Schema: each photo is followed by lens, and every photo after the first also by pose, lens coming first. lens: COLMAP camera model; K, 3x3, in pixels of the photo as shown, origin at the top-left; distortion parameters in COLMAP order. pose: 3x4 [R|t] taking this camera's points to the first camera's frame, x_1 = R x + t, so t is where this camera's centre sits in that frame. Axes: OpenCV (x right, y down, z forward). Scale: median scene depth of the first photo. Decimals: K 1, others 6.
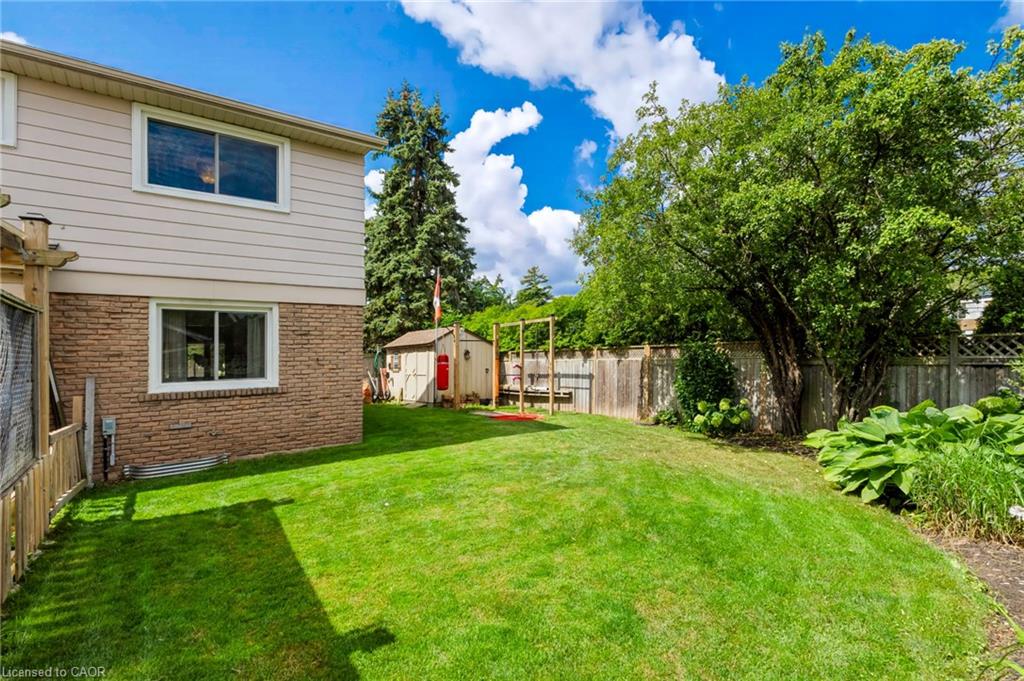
lens RADIAL K [[481.3, 0, 502.8], [0, 481.3, 339.4], [0, 0, 1]] dist [0.007374, 0.001760]
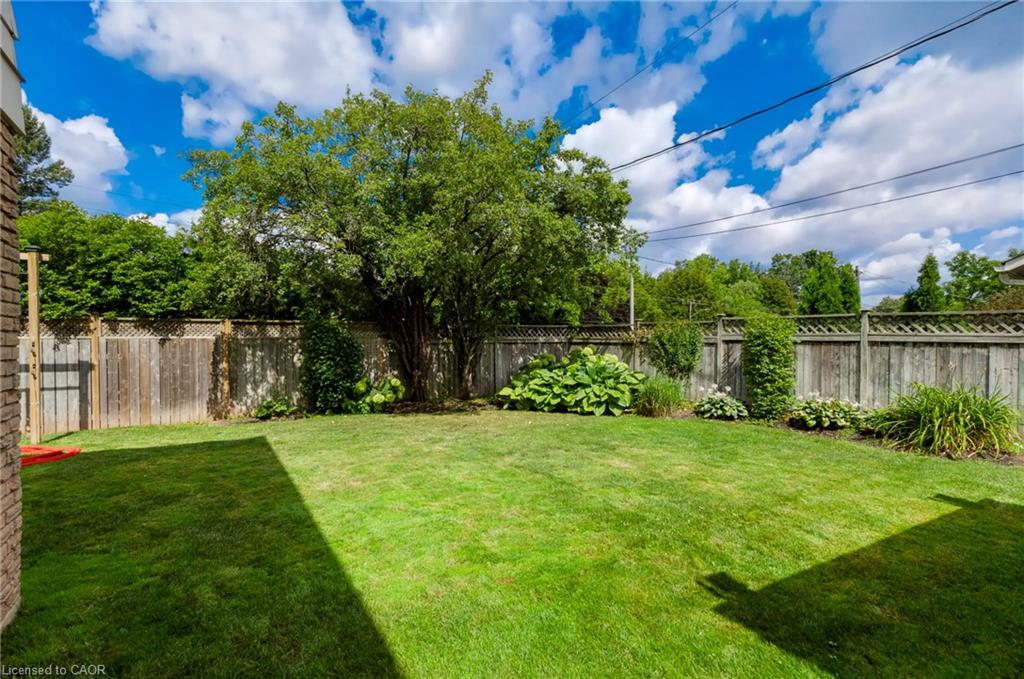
lens RADIAL K [[481.3, 0, 509.3], [0, 481.3, 338.0], [0, 0, 1]] dist [0.007374, 0.001760]
pose [[0.063666, 0.016591, 0.997833, -0.215926], [-0.037941, 0.999179, -0.014192, 0.017940], [-0.997250, -0.036955, 0.064244, 0.259418]]
